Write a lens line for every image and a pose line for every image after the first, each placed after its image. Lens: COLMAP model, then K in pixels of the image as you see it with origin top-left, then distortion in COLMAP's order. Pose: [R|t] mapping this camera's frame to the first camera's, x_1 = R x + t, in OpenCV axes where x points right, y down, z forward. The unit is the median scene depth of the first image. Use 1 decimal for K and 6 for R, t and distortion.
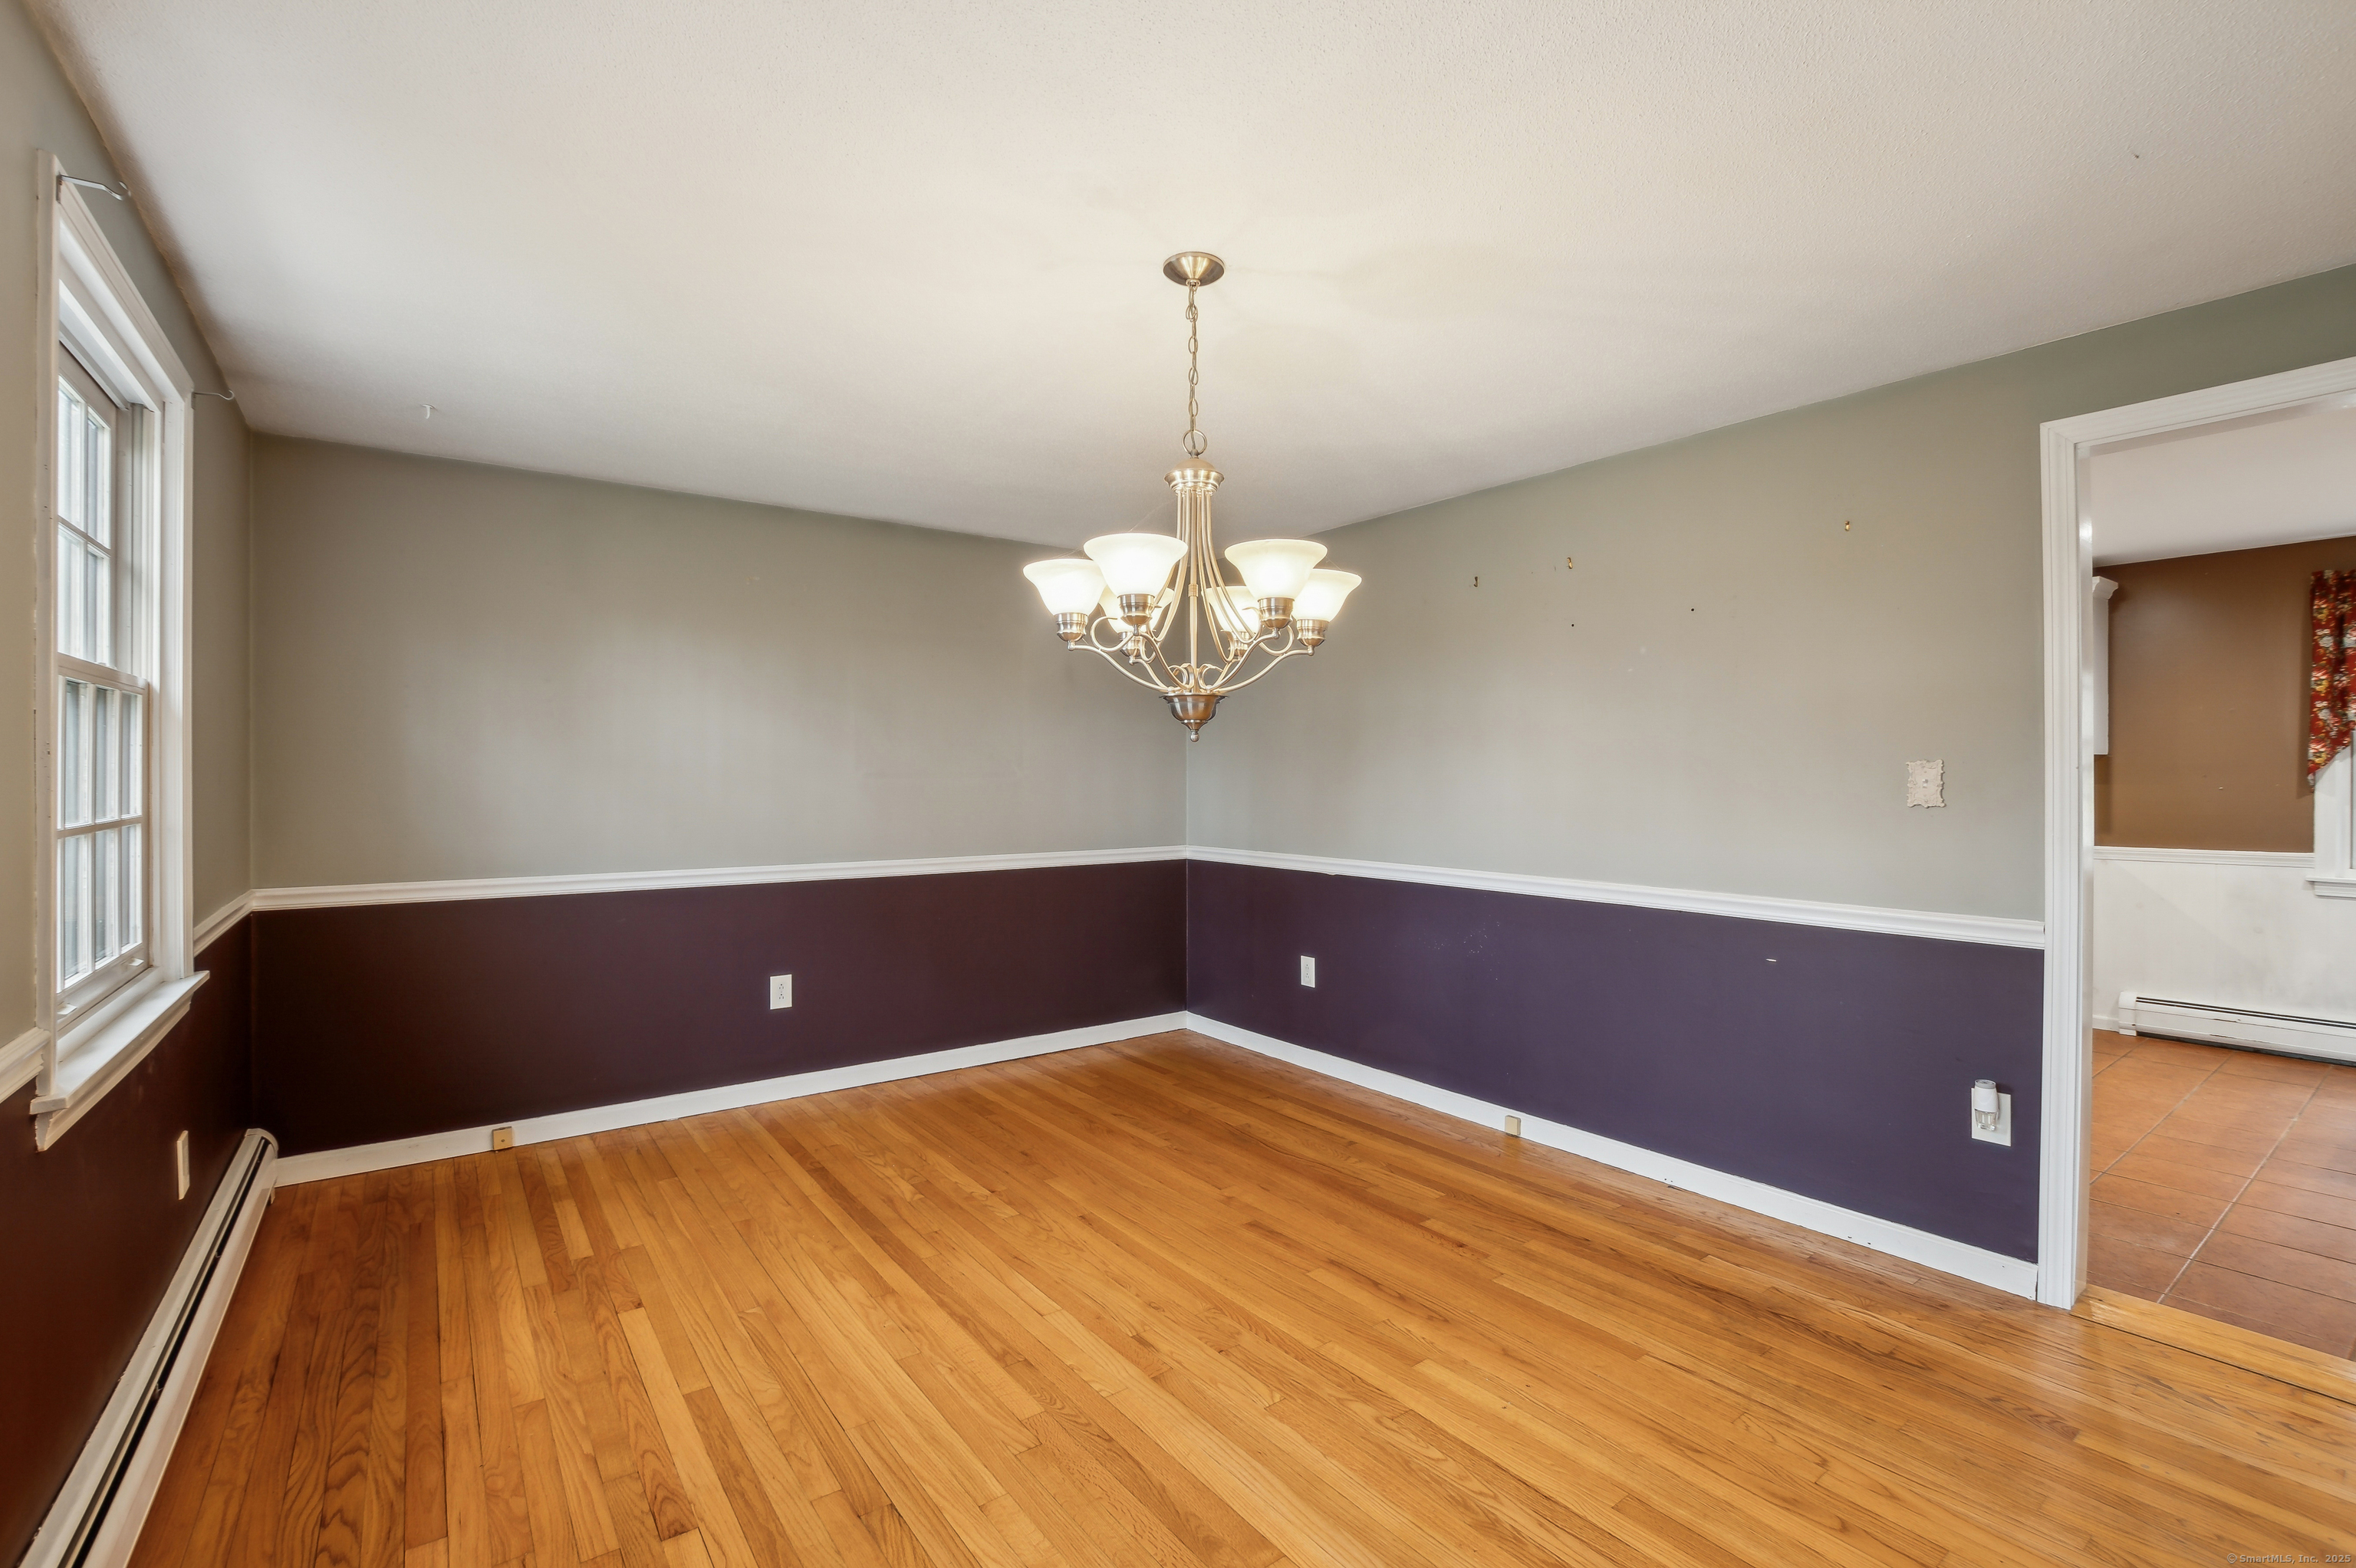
lens RADIAL K [[1042.1, 0, 1178.5], [0, 1042.1, 782.8], [0, 0, 1]] dist [-0.036552, 0.007823]
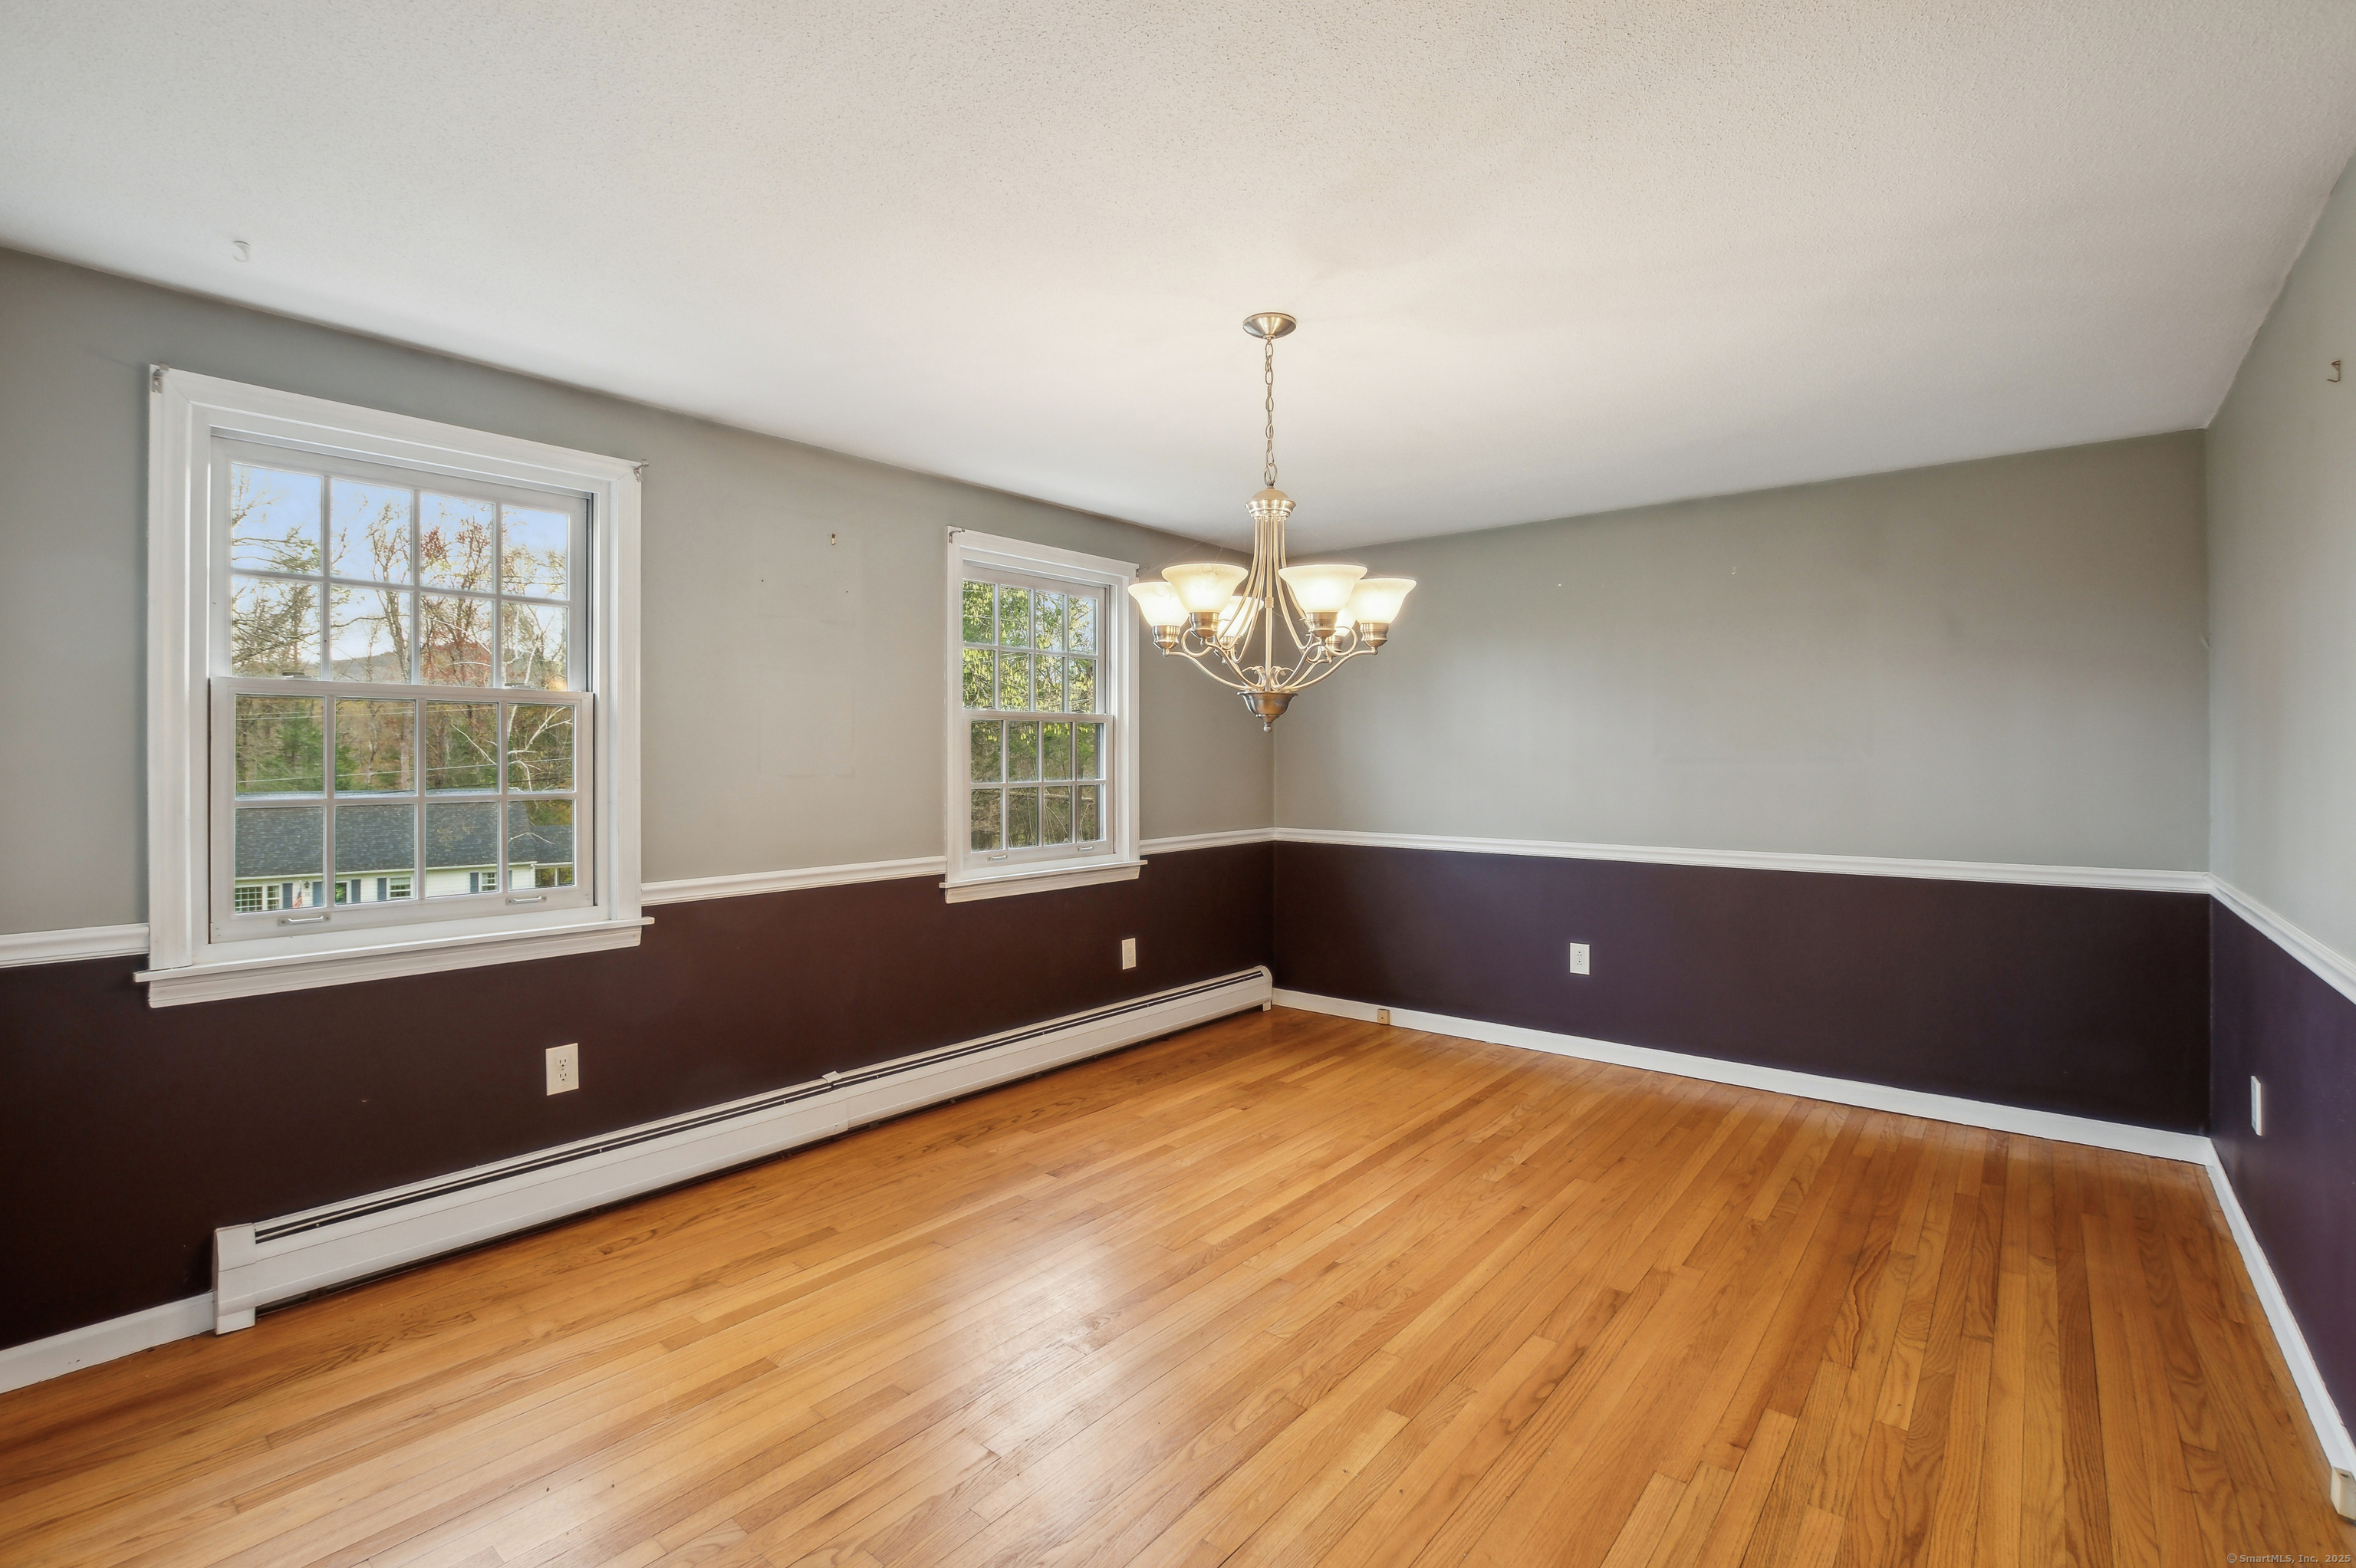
lens RADIAL K [[1051.0, 0, 1178.0], [0, 1051.0, 769.0], [0, 0, 1]] dist [-0.026832, 0.001293]
pose [[0.238610, 0.010519, -0.971059, 0.802569], [-0.007750, 0.999930, 0.008928, -0.006829], [0.971085, 0.005395, 0.238675, 0.444085]]
